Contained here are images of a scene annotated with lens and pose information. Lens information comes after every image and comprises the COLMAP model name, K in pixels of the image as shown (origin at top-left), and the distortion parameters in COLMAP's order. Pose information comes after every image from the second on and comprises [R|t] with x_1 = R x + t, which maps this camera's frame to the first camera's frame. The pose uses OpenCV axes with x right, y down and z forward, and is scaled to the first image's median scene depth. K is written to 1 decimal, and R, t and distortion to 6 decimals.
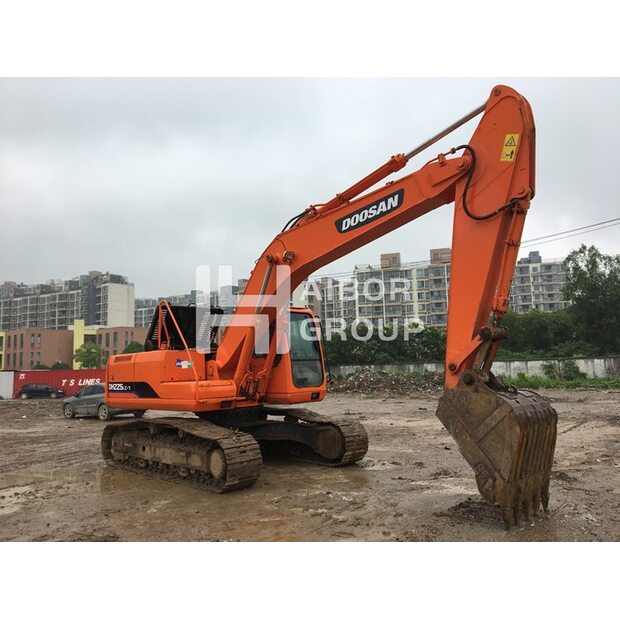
lens RADIAL K [[517.0, 0, 310.0], [0, 517.0, 310.0], [0, 0, 1]] dist [0.061706, -0.078818]
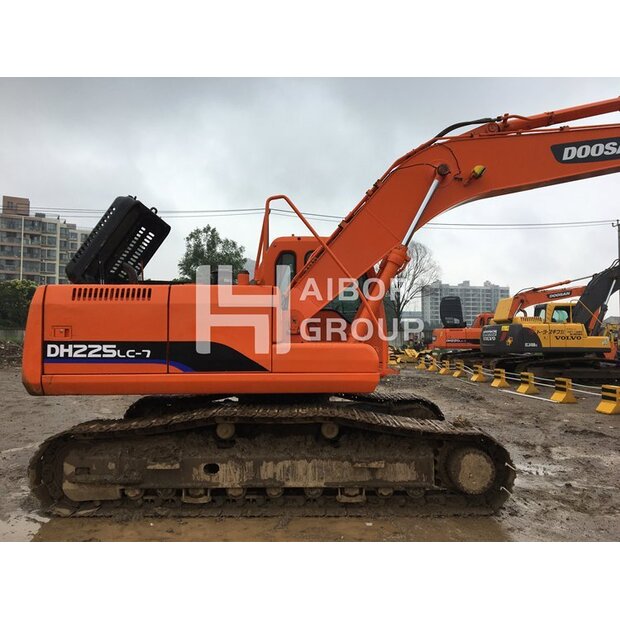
lens RADIAL K [[517.0, 0, 310.0], [0, 517.0, 310.0], [0, 0, 1]] dist [0.061706, -0.078818]
pose [[0.678341, 0.065758, 0.731799, -0.604634], [-0.107569, 0.994143, 0.010379, 0.086539], [-0.726830, -0.085759, 0.681442, 0.550881]]
